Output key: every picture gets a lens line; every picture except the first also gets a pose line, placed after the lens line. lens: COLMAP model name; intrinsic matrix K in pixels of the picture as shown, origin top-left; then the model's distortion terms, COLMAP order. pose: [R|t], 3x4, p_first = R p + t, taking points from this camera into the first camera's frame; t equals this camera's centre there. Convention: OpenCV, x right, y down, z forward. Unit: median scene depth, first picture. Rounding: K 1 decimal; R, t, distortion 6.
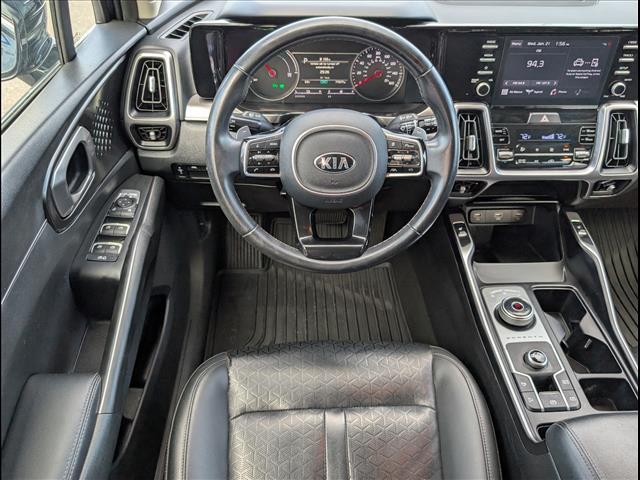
lens RADIAL K [[509.7, 0, 320.0], [0, 509.7, 240.0], [0, 0, 1]] dist [-0.005087, -0.001047]
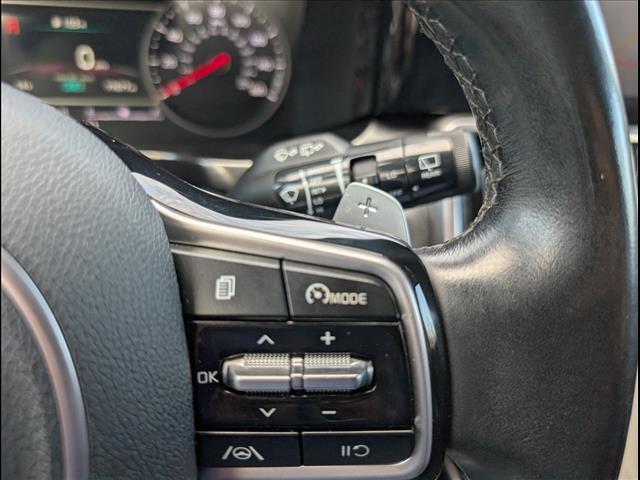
lens RADIAL K [[509.7, 0, 320.0], [0, 509.7, 240.0], [0, 0, 1]] dist [-0.005087, -0.001047]
pose [[0.979891, -0.043812, 0.194664, 0.107880], [0.075158, 0.984785, -0.156685, -0.133995], [-0.184837, 0.168165, 0.968275, 0.645451]]
